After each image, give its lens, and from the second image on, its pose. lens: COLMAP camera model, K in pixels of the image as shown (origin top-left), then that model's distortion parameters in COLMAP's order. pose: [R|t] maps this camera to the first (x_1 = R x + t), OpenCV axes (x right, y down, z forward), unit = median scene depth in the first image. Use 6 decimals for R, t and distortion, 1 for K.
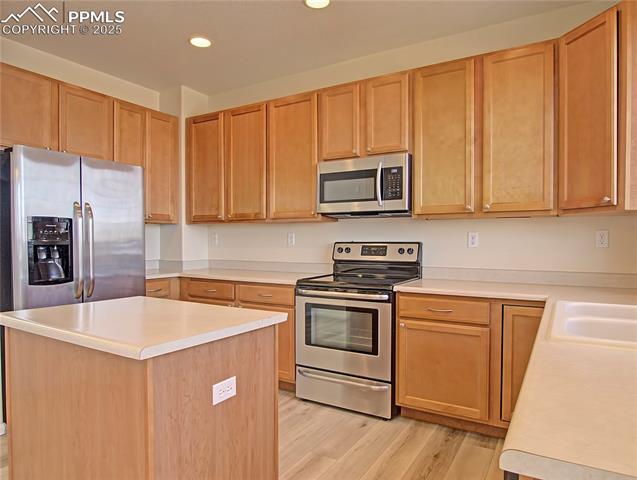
lens RADIAL K [[415.8, 0, 319.1], [0, 415.8, 240.2], [0, 0, 1]] dist [-0.005216, -0.000518]
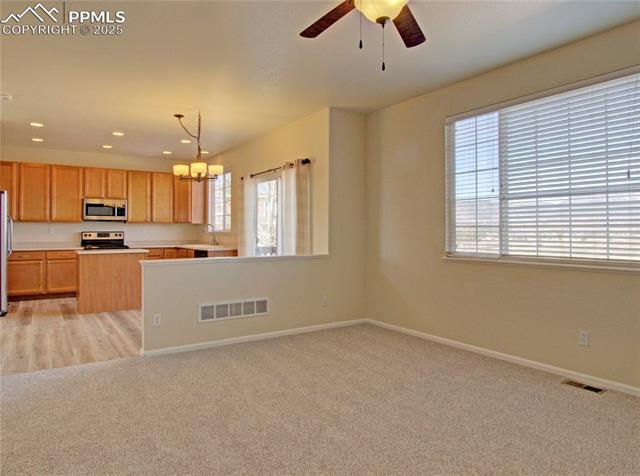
lens RADIAL K [[416.4, 0, 320.0], [0, 416.4, 233.9], [0, 0, 1]] dist [0.000833, -0.000002]
pose [[0.417166, -0.011625, 0.908756, -1.687901], [0.002171, 0.999928, 0.011795, -0.009672], [-0.908828, -0.002948, 0.417162, -1.274291]]
